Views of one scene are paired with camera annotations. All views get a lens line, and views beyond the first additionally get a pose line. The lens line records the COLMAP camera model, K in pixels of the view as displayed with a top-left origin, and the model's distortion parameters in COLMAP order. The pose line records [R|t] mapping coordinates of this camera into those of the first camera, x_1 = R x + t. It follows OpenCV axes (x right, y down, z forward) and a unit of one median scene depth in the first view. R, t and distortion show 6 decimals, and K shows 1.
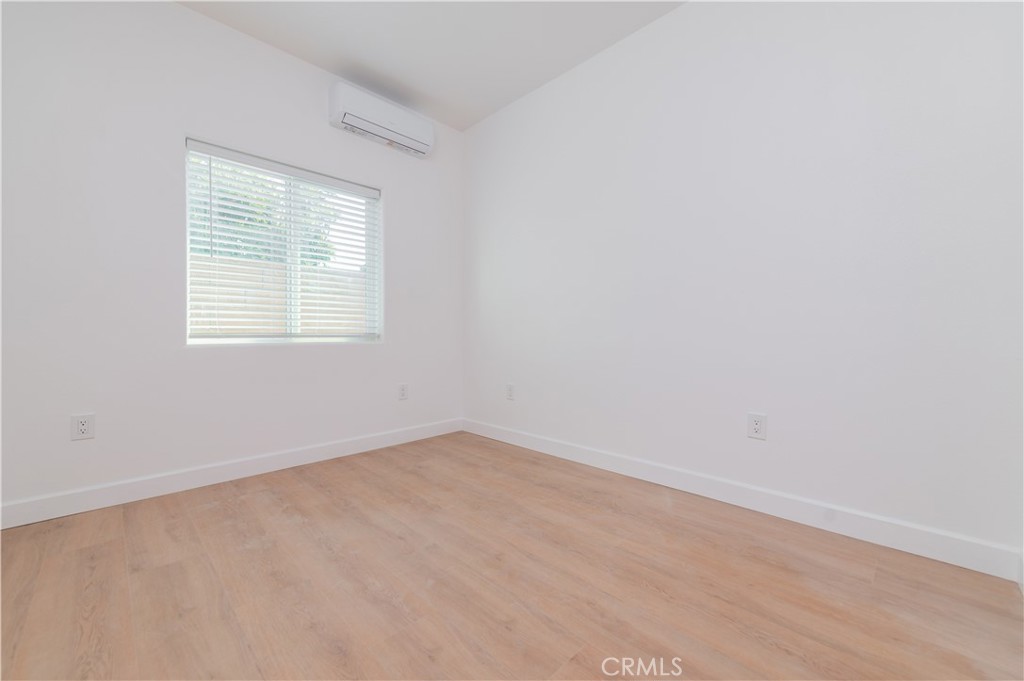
lens RADIAL K [[408.6, 0, 514.0], [0, 408.6, 339.1], [0, 0, 1]] dist [0.004748, 0.000046]
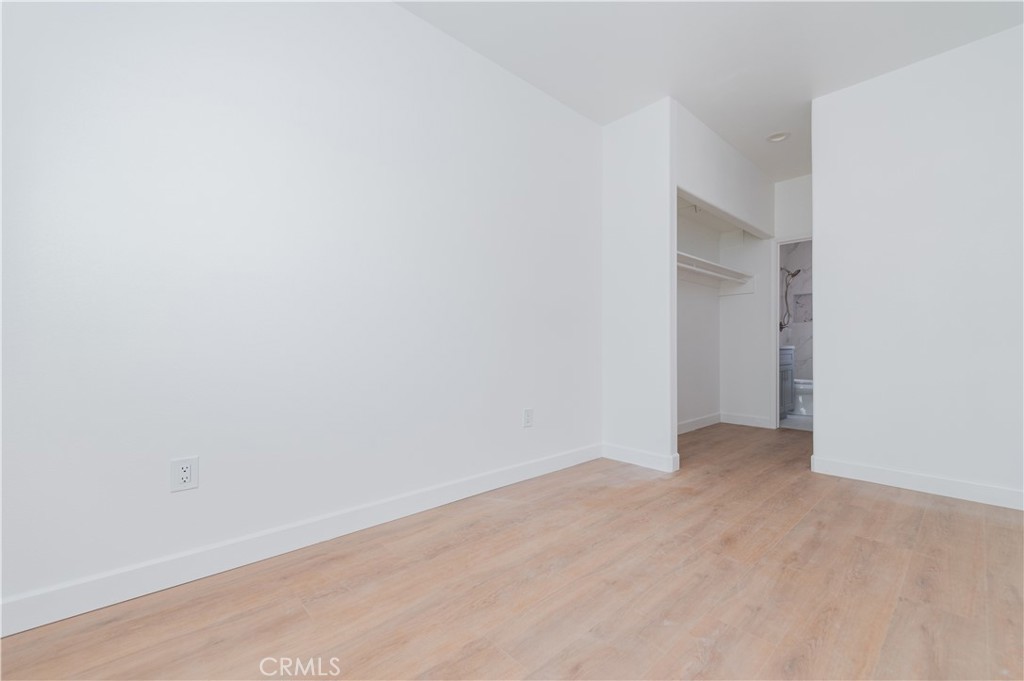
lens RADIAL K [[408.6, 0, 512.4], [0, 408.6, 342.5], [0, 0, 1]] dist [0.004748, 0.000046]
pose [[0.058806, 0.003832, 0.998262, -0.989695], [0.019230, 0.999803, -0.004970, -0.081368], [-0.998084, 0.019489, 0.058721, 1.044762]]
